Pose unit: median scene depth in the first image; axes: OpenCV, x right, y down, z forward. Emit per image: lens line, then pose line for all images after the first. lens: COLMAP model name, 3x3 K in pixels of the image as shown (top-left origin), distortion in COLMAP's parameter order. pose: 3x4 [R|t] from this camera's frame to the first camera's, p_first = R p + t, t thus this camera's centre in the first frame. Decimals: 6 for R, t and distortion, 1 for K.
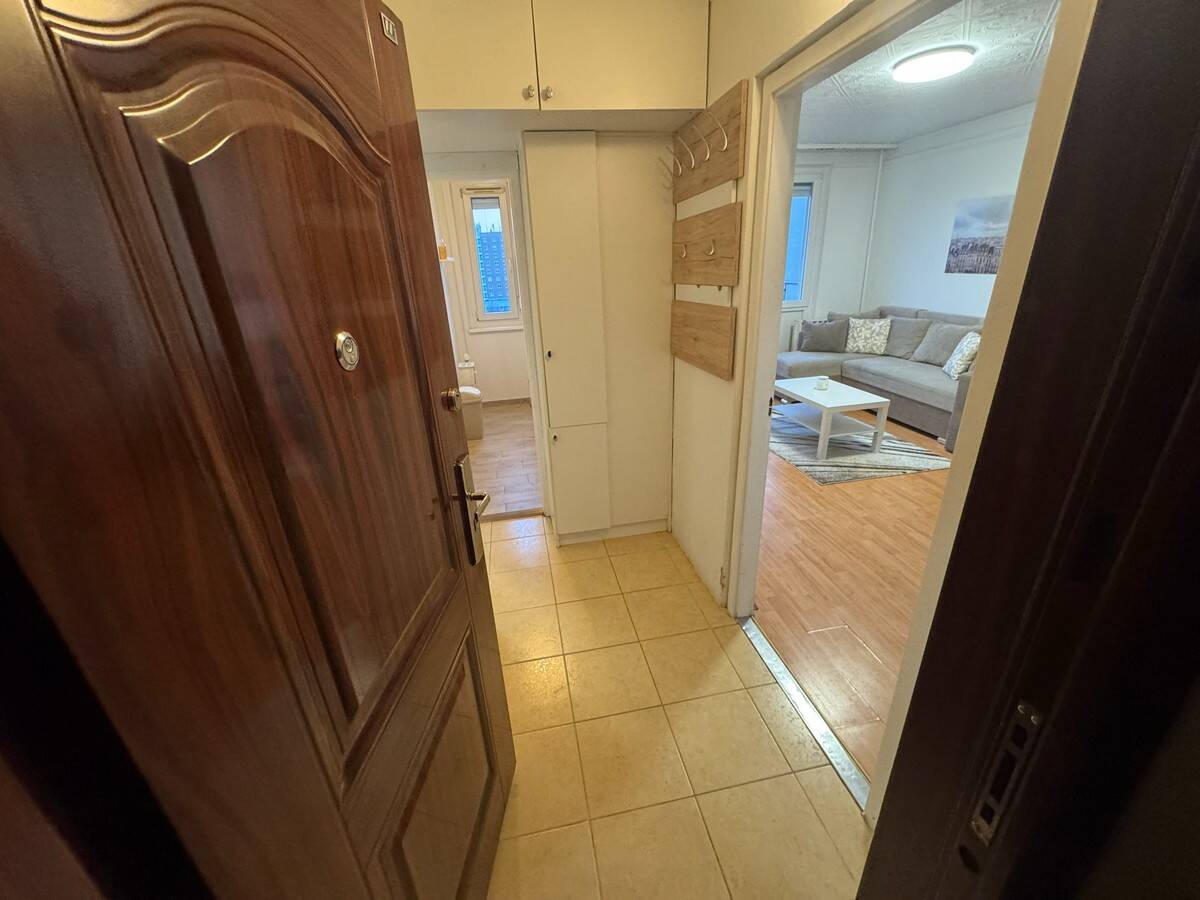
lens RADIAL K [[481.2, 0, 600.0], [0, 481.2, 450.0], [0, 0, 1]] dist [-0.011842, -0.000065]
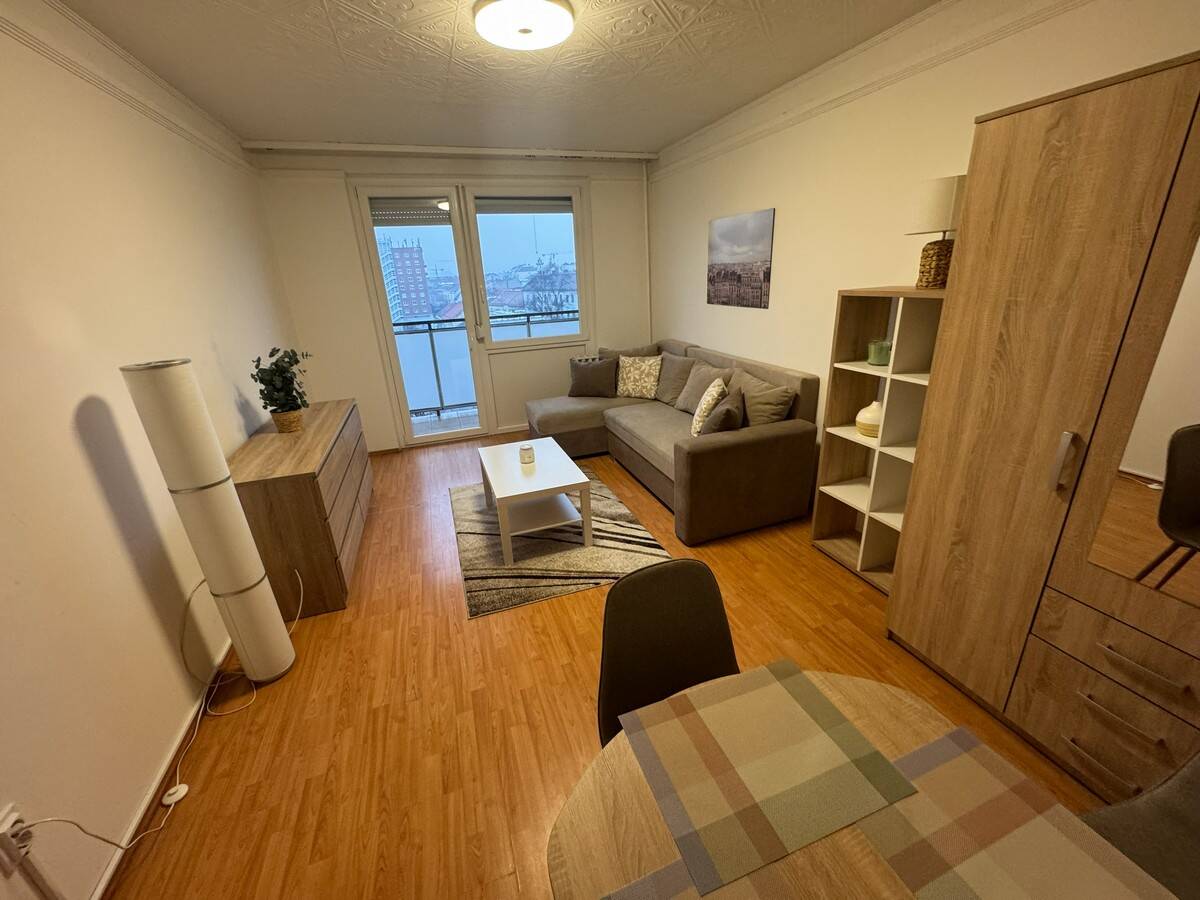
lens RADIAL K [[481.2, 0, 600.0], [0, 481.2, 450.0], [0, 0, 1]] dist [-0.011842, -0.000065]
pose [[0.987317, -0.052742, 0.149746, 0.392920], [0.057099, 0.998057, -0.024943, -0.101148], [-0.148140, 0.033177, 0.988410, 0.193116]]
